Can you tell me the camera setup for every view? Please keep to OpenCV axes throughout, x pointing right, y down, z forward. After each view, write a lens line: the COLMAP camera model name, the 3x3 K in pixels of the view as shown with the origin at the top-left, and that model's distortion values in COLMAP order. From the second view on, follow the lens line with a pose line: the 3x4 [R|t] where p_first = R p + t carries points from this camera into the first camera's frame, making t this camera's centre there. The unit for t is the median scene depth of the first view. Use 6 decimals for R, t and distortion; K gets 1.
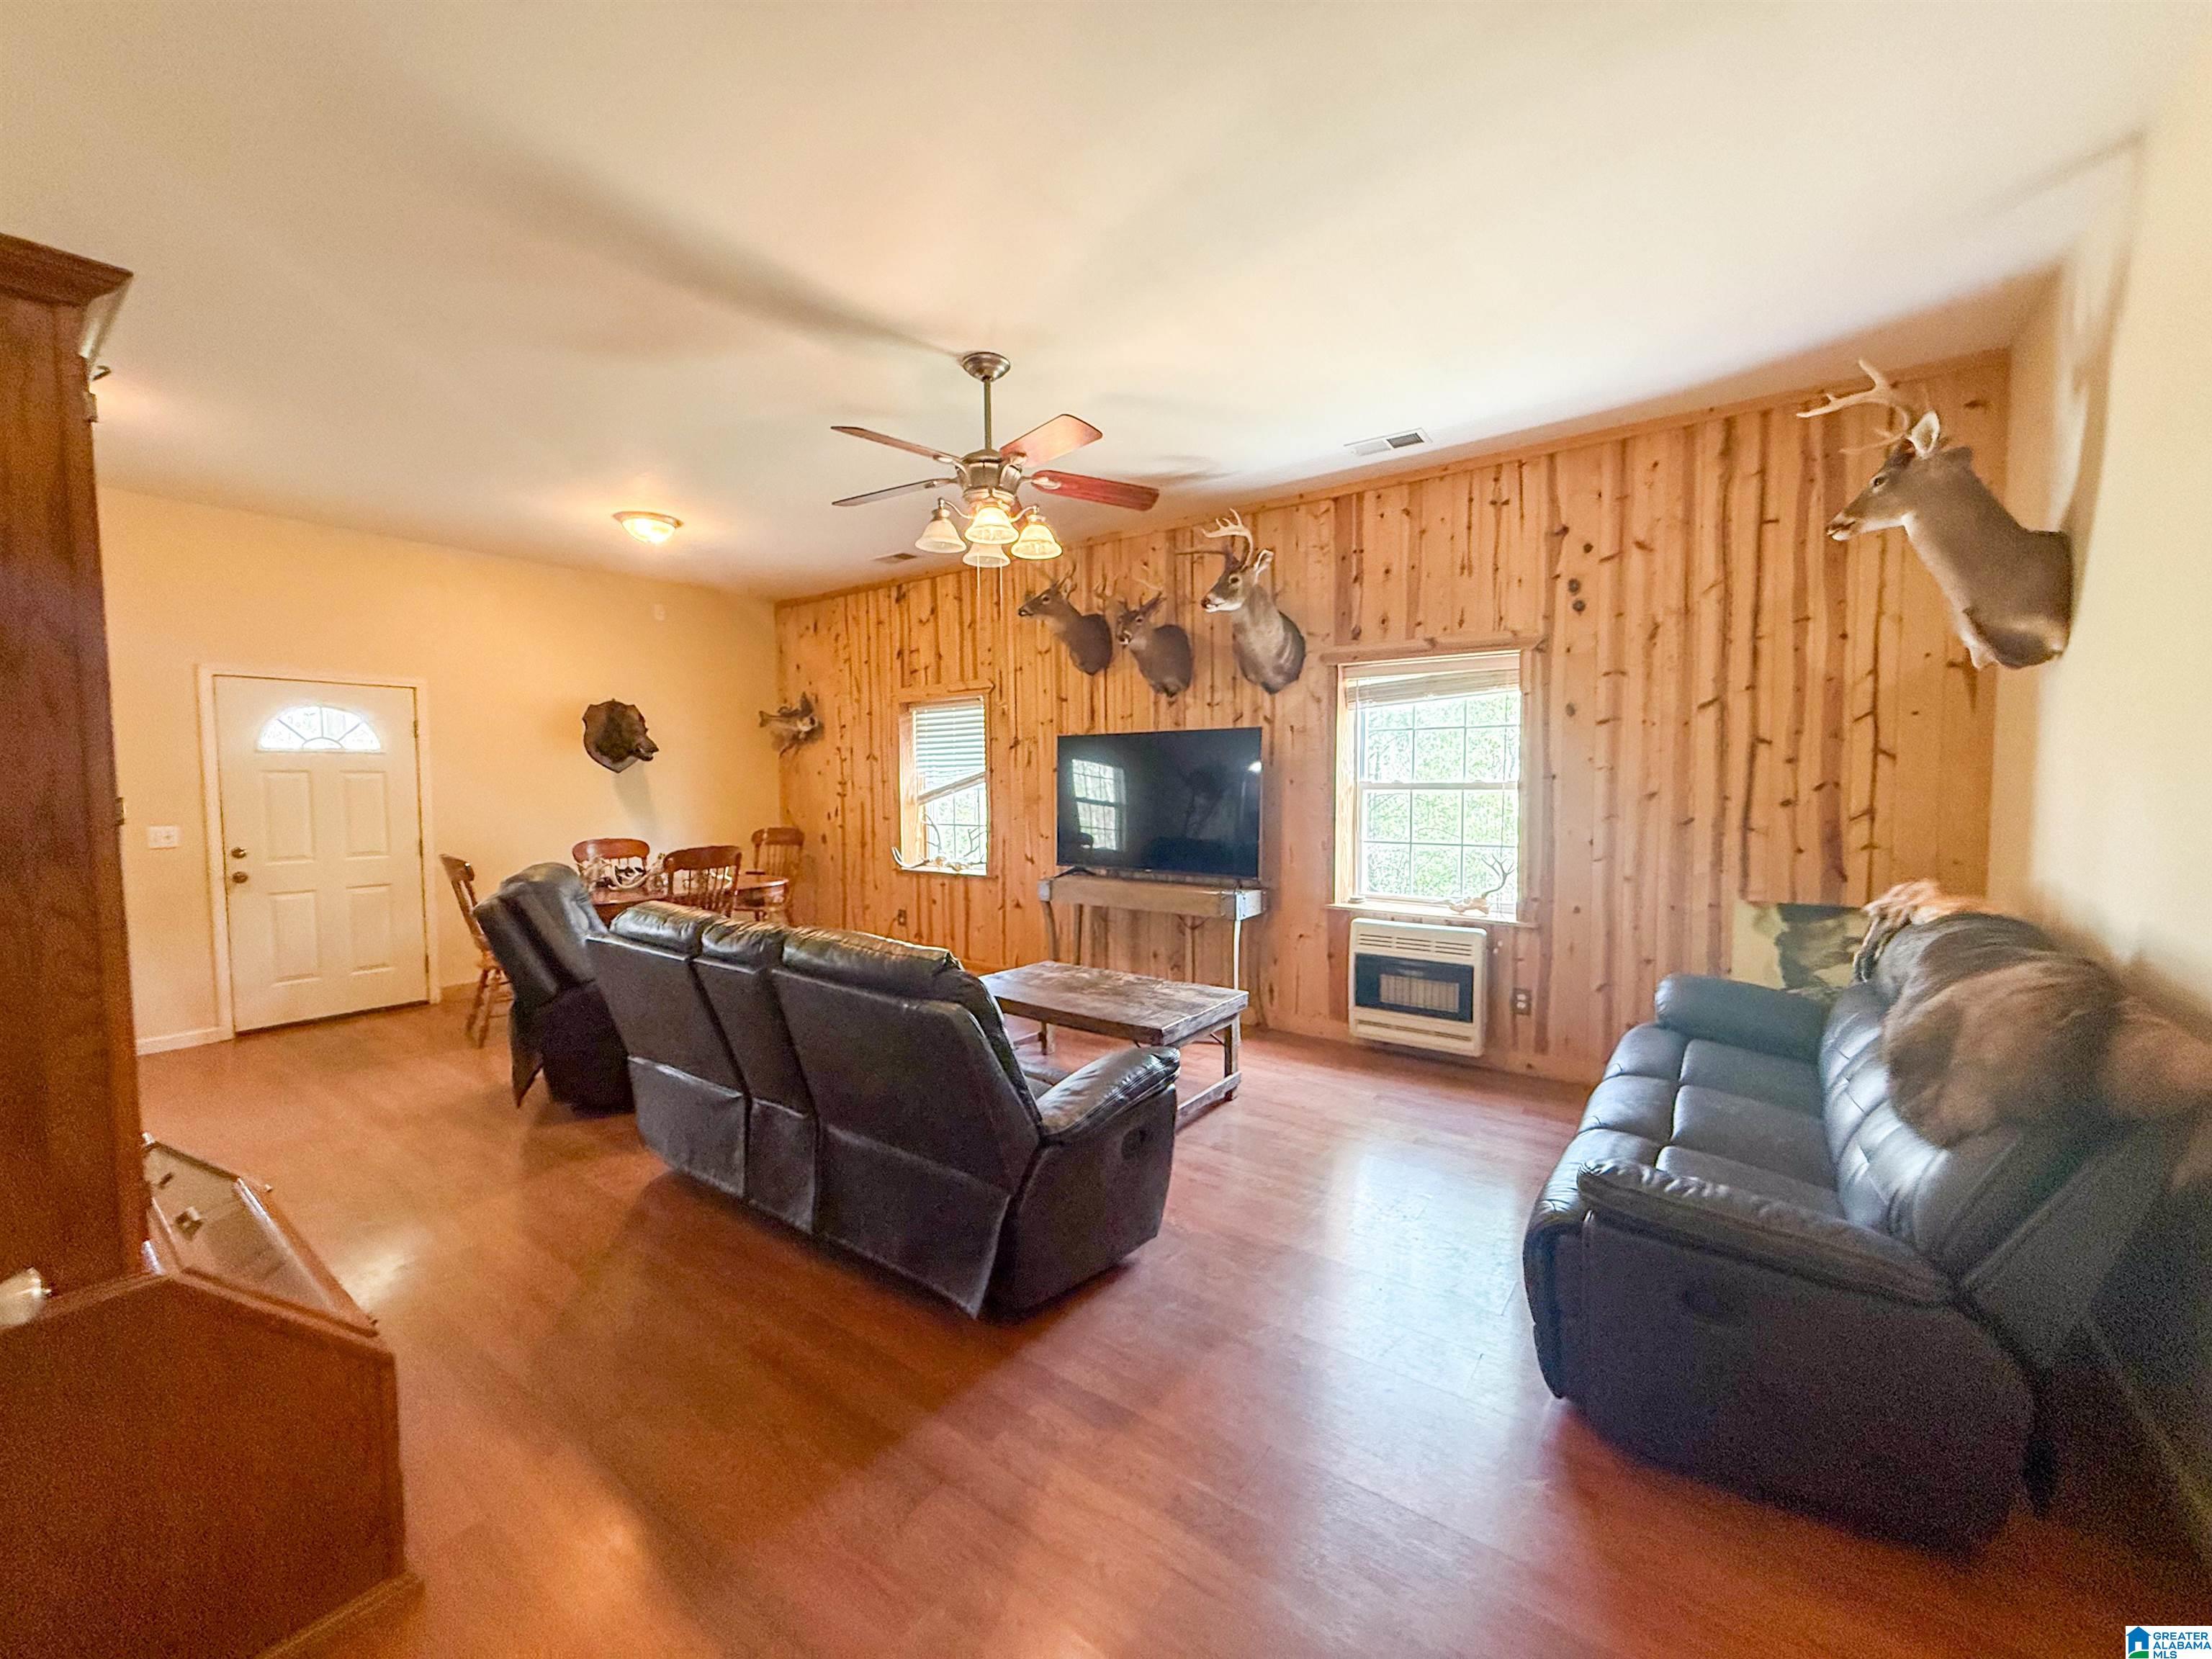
lens RADIAL K [[879.9, 0, 1098.9], [0, 879.9, 830.7], [0, 0, 1]] dist [-0.002138, 0.000639]
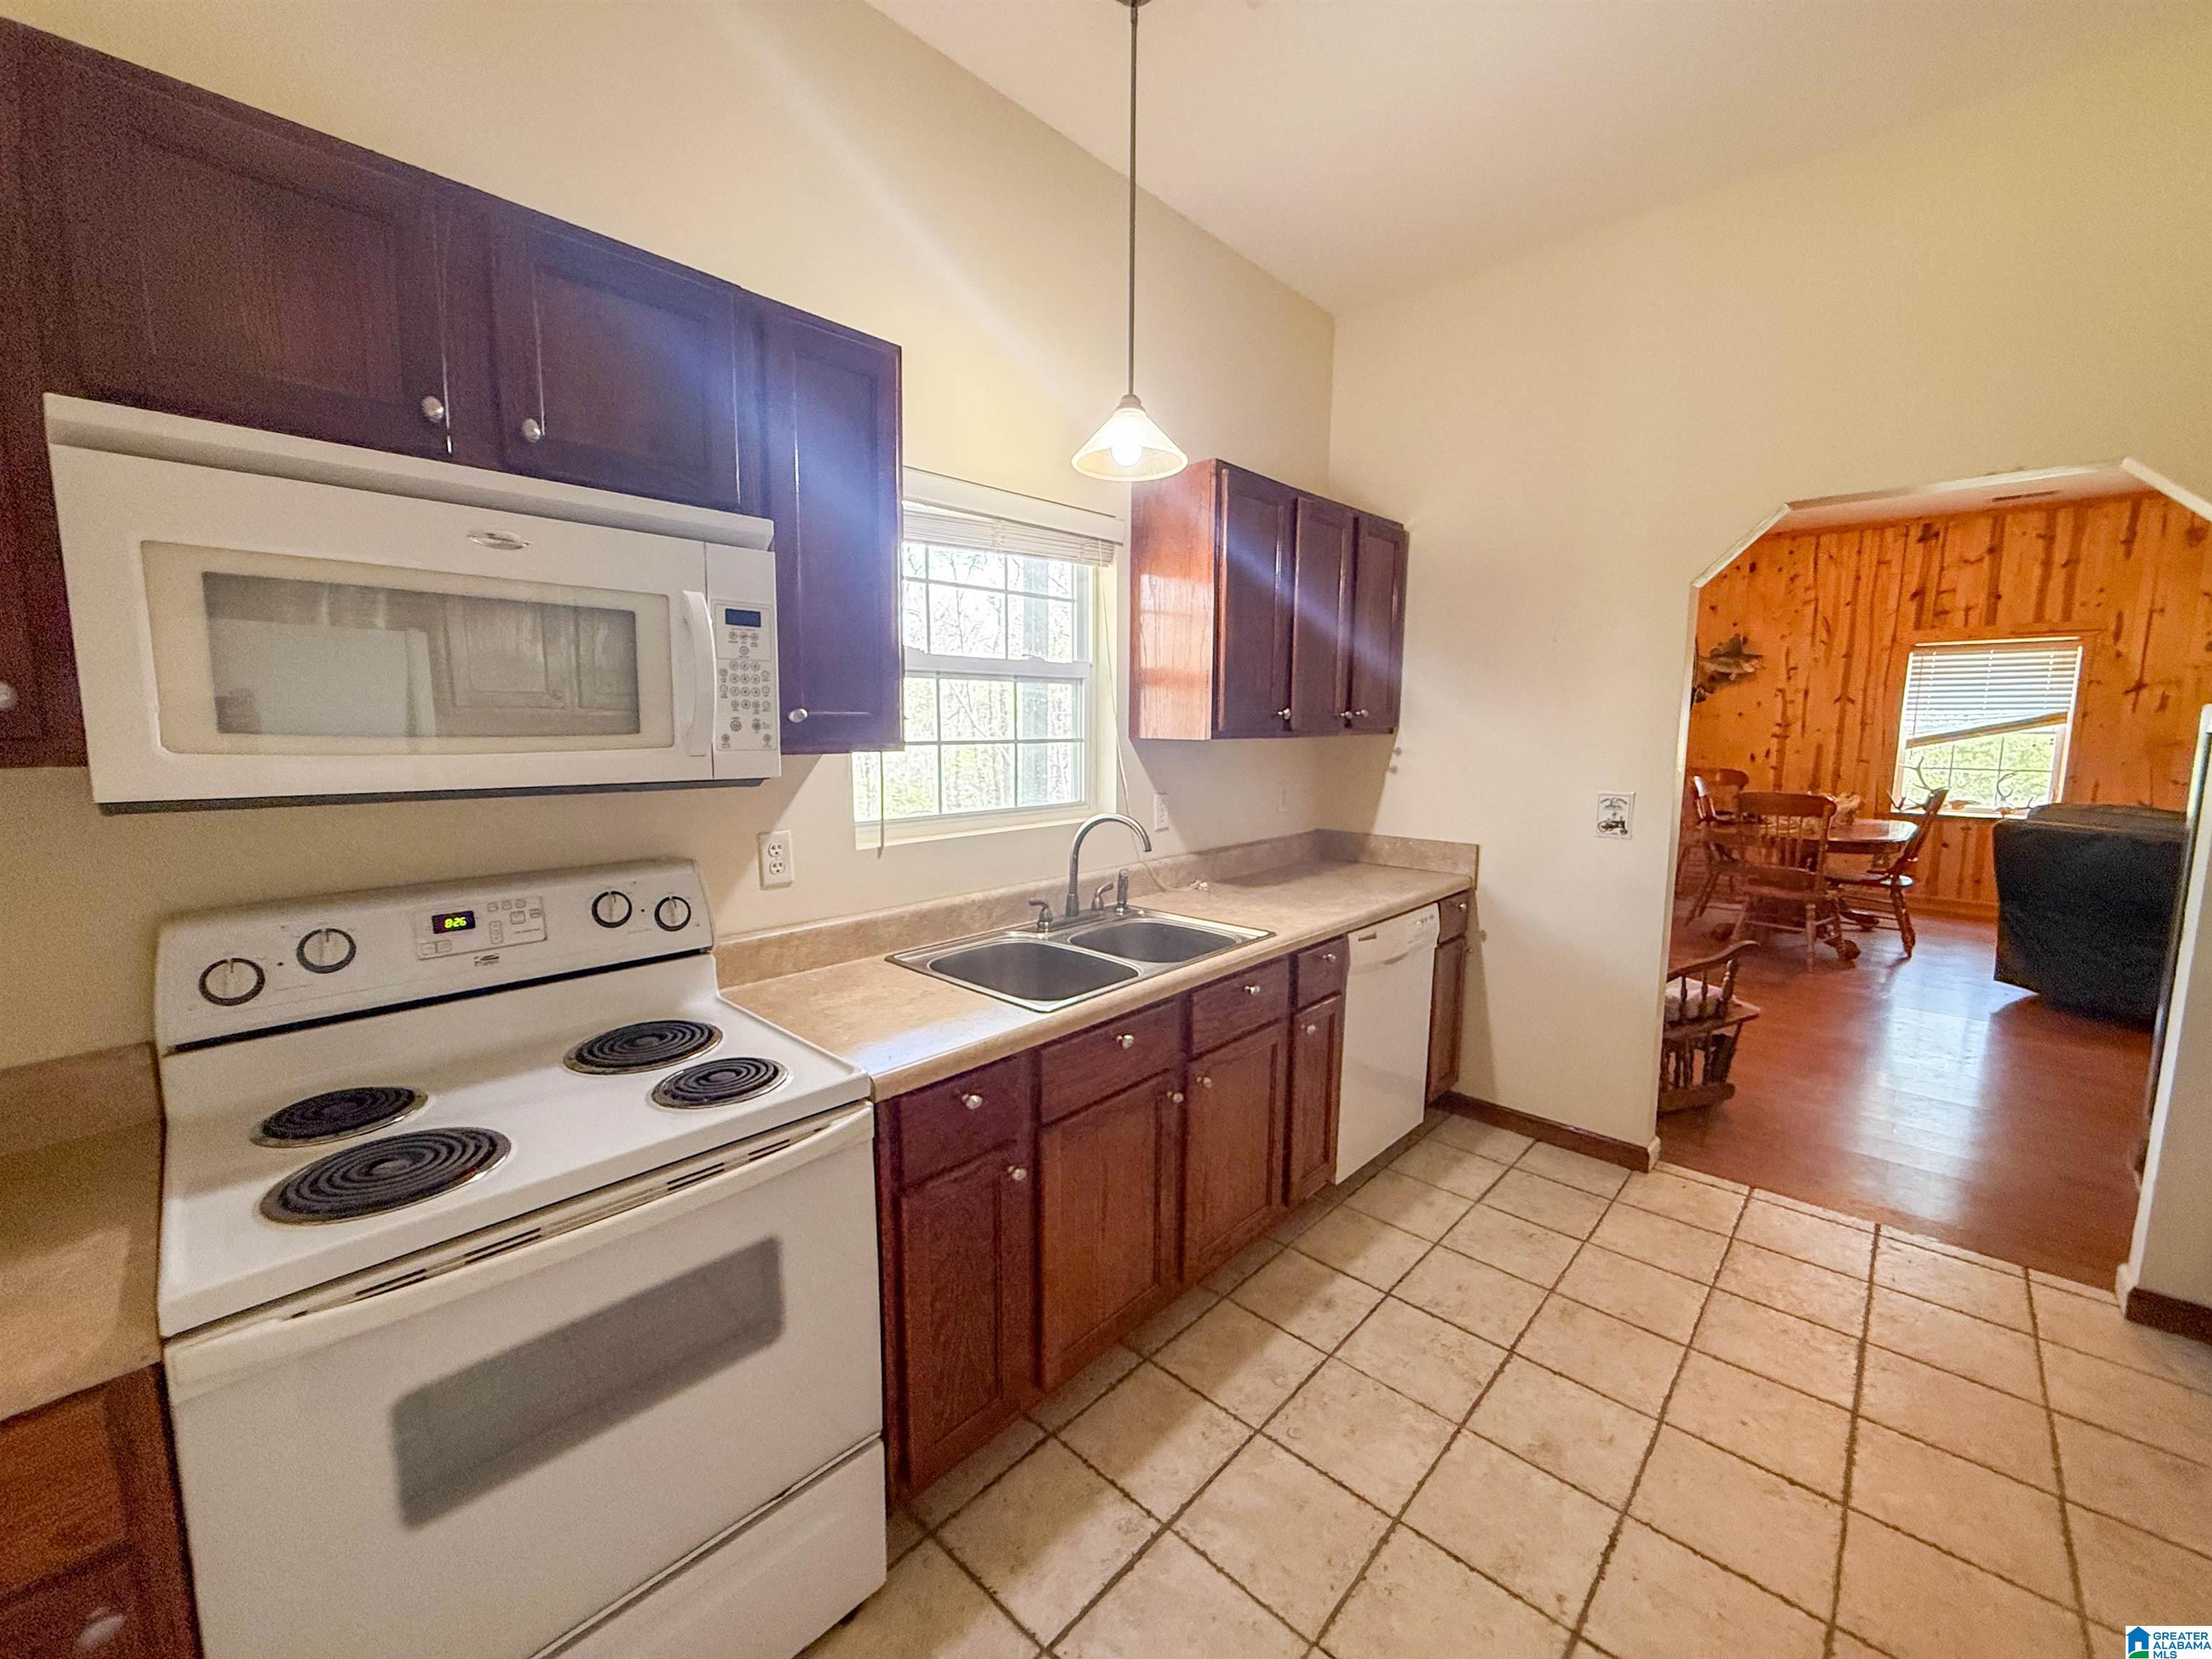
lens RADIAL K [[879.9, 0, 1099.6], [0, 879.9, 828.3], [0, 0, 1]] dist [-0.002138, 0.000639]
pose [[0.992481, 0.021213, -0.120543, -1.546179], [-0.012576, 0.997328, 0.071962, 0.002472], [0.121747, -0.069905, 0.990096, -0.167426]]
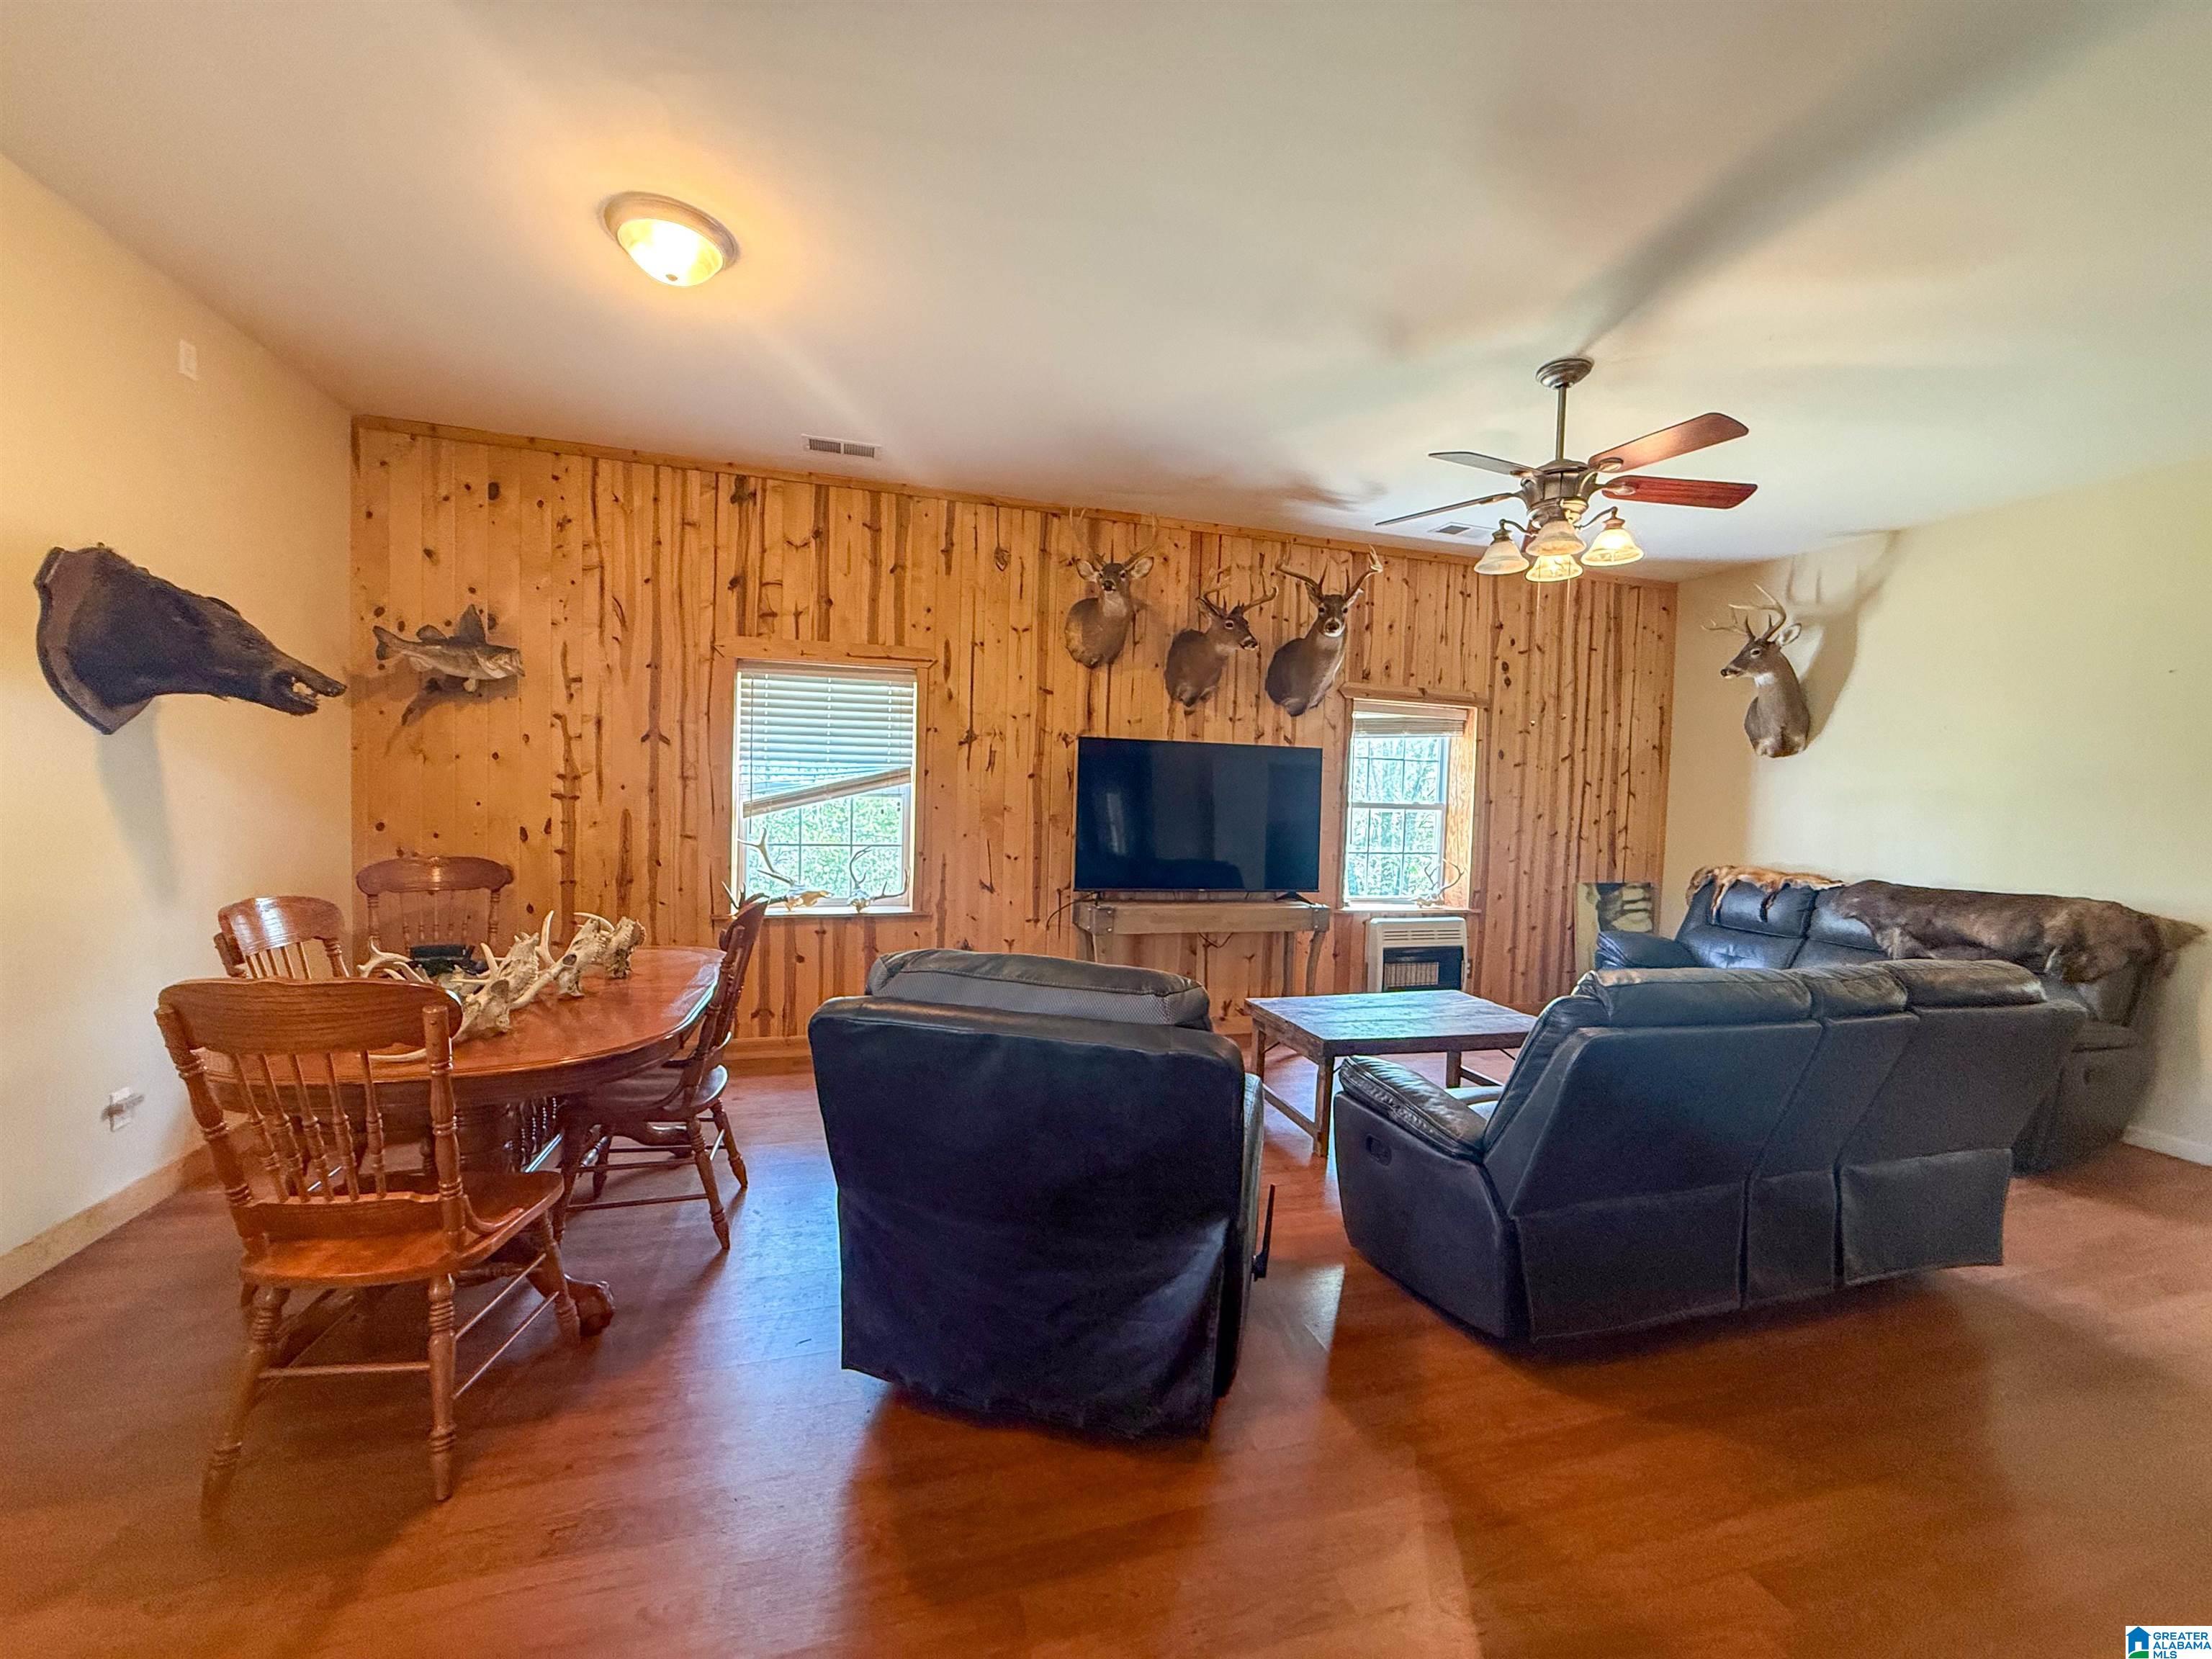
lens RADIAL K [[879.9, 0, 1102.8], [0, 879.9, 830.1], [0, 0, 1]] dist [-0.002138, 0.000639]
pose [[0.602800, -0.010353, 0.797826, -0.885159], [0.012408, 0.999917, 0.003600, -0.027554], [-0.797796, 0.007729, 0.602878, 0.606136]]
